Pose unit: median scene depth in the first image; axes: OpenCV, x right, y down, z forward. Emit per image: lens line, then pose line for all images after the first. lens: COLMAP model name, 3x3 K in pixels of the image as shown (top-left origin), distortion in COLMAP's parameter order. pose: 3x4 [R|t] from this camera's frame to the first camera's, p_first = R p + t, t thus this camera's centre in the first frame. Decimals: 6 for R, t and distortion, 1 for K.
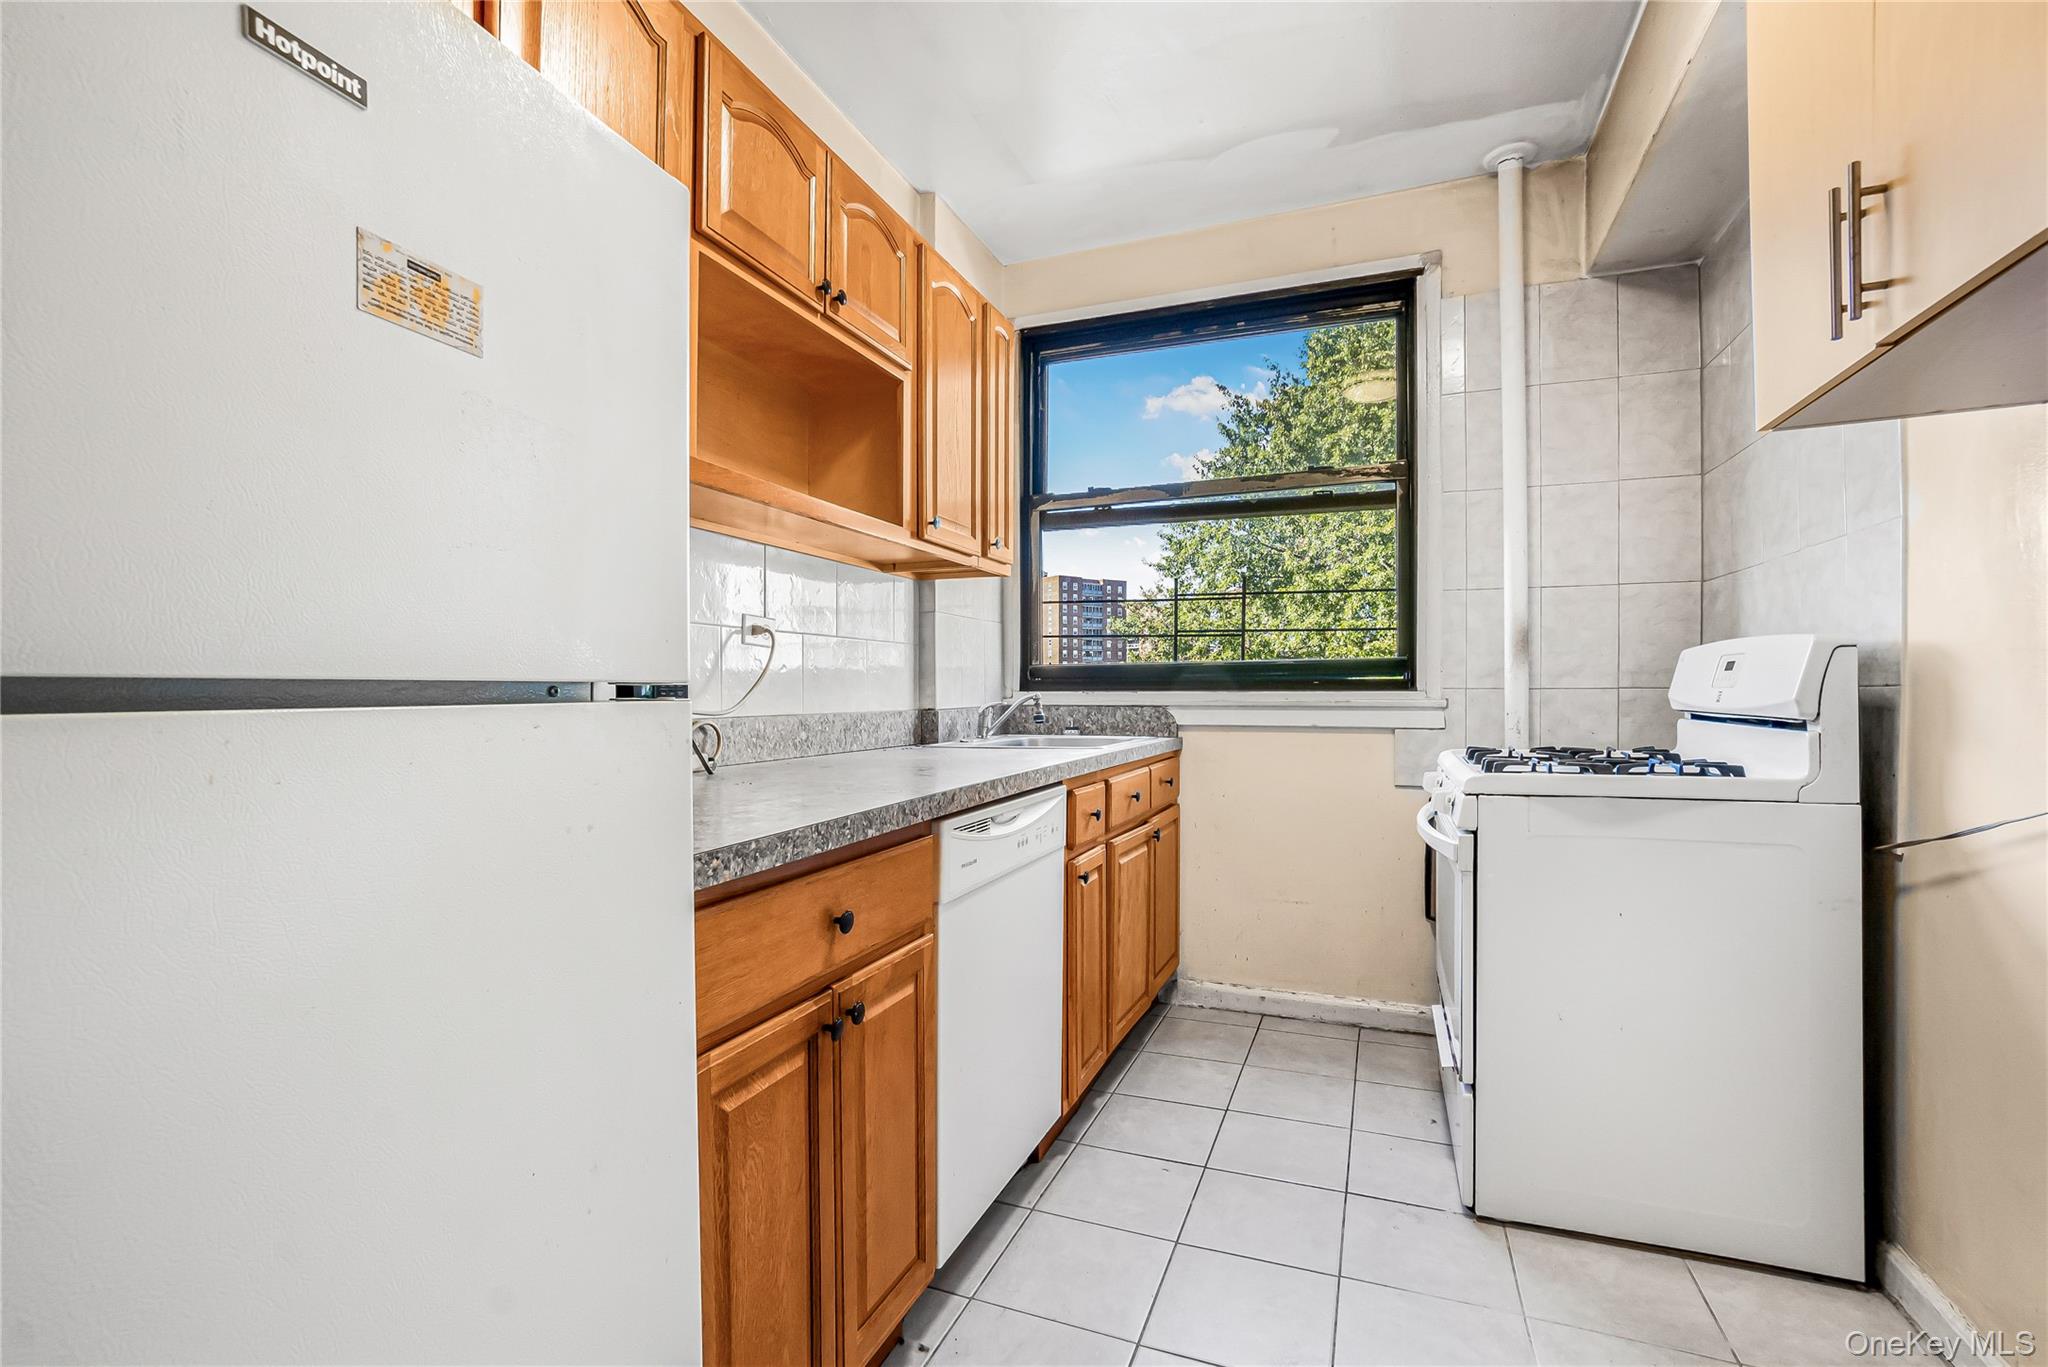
lens RADIAL K [[930.2, 0, 1023.5], [0, 930.2, 680.8], [0, 0, 1]] dist [-0.026830, 0.000192]
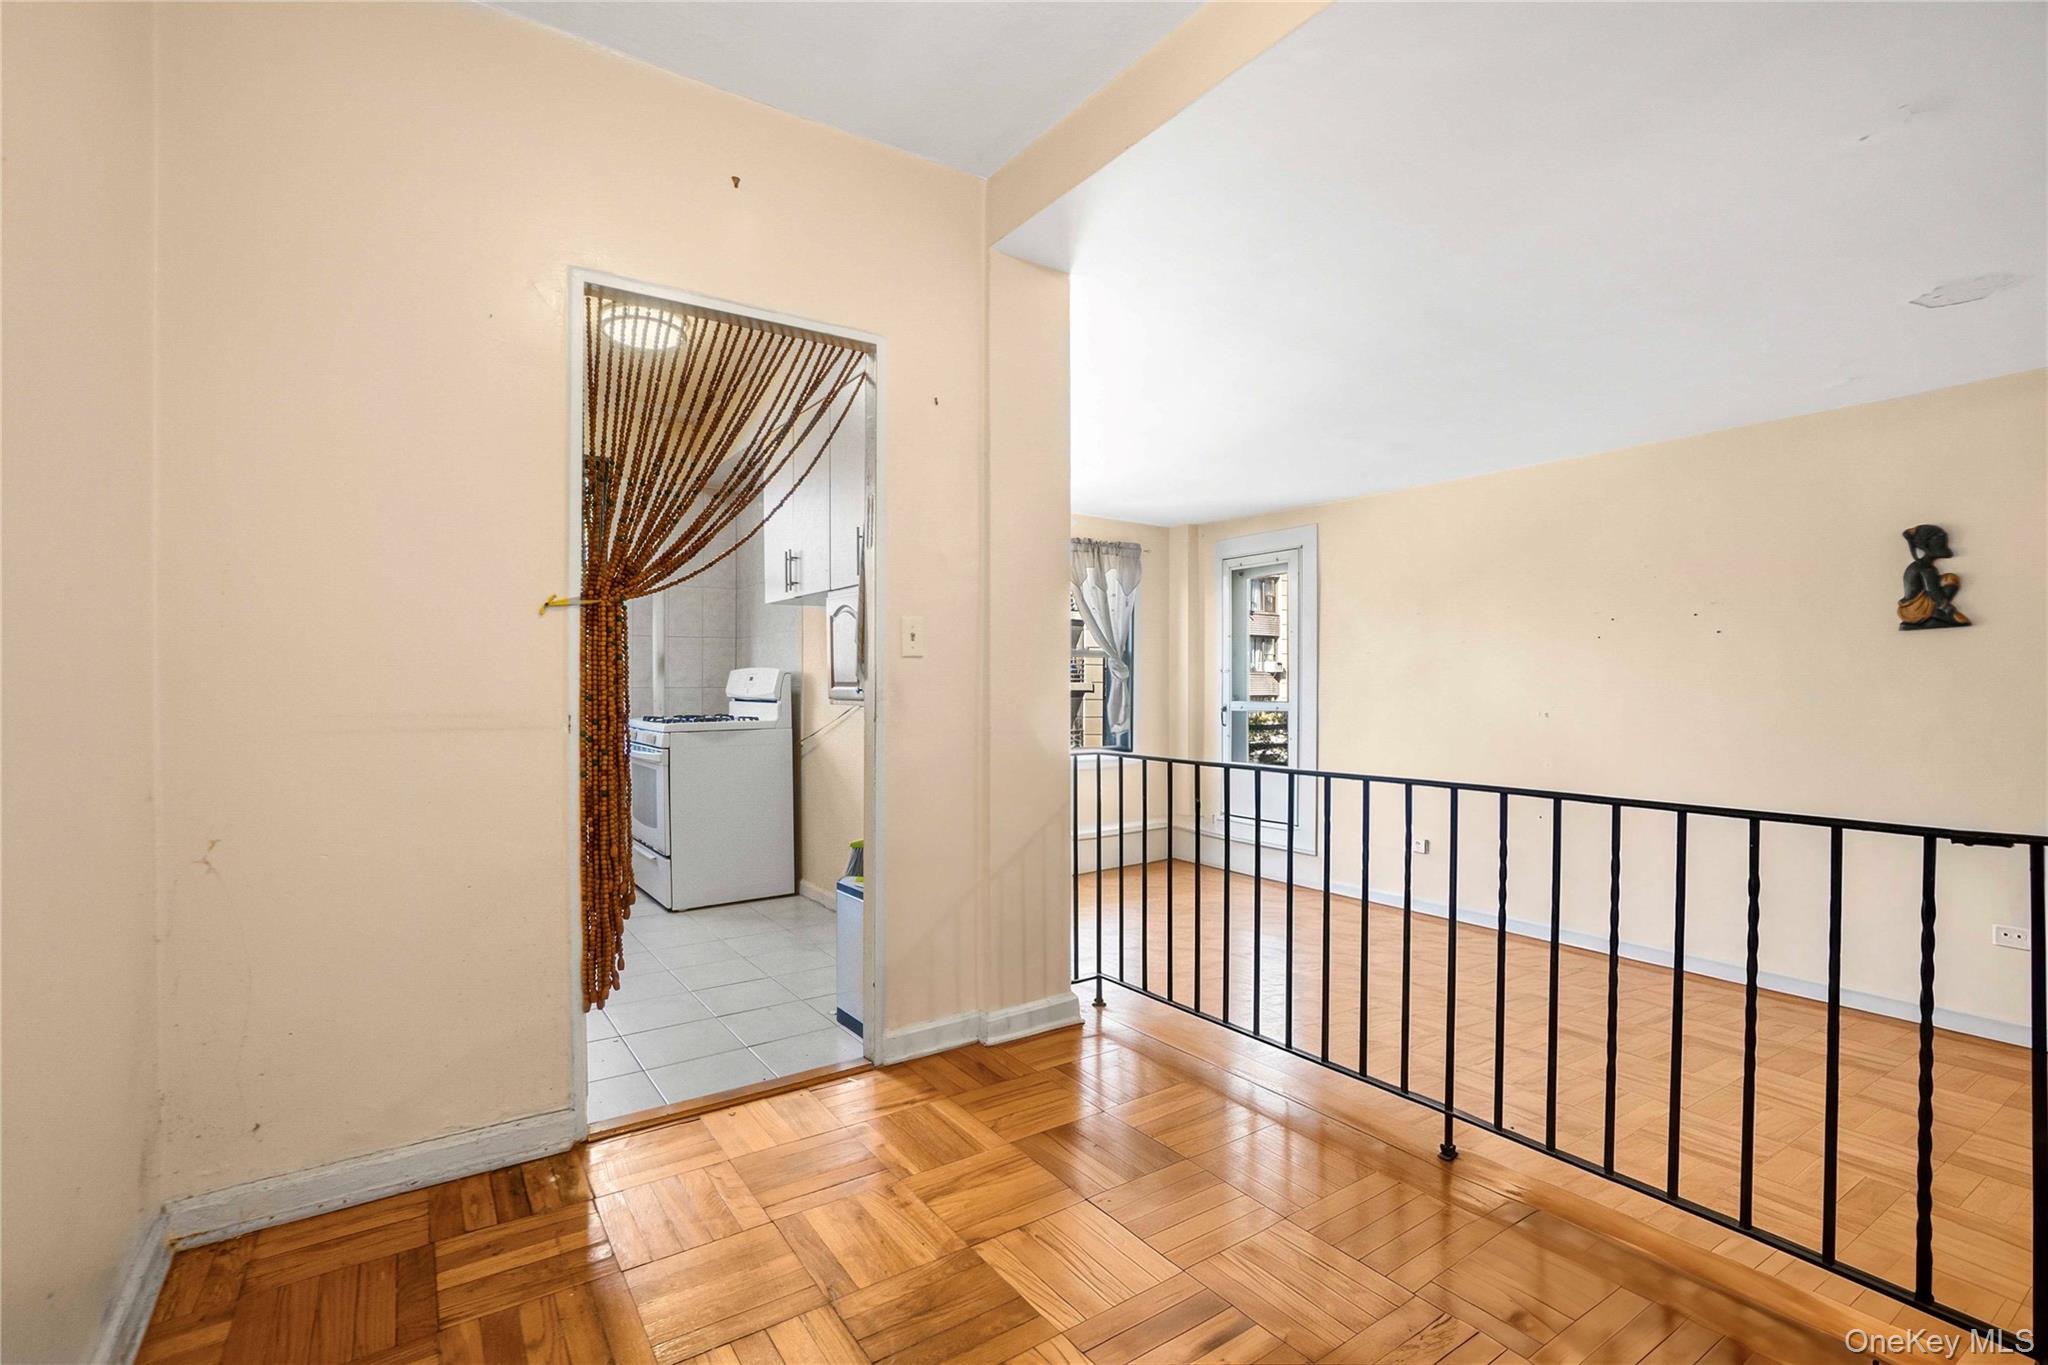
lens RADIAL K [[930.2, 0, 1023.5], [0, 930.2, 679.8], [0, 0, 1]] dist [-0.026830, 0.000192]
pose [[0.560951, -0.003261, 0.827843, -0.970148], [-0.004601, 0.999965, 0.007057, -0.037876], [-0.827836, -0.007768, 0.560916, -1.110505]]
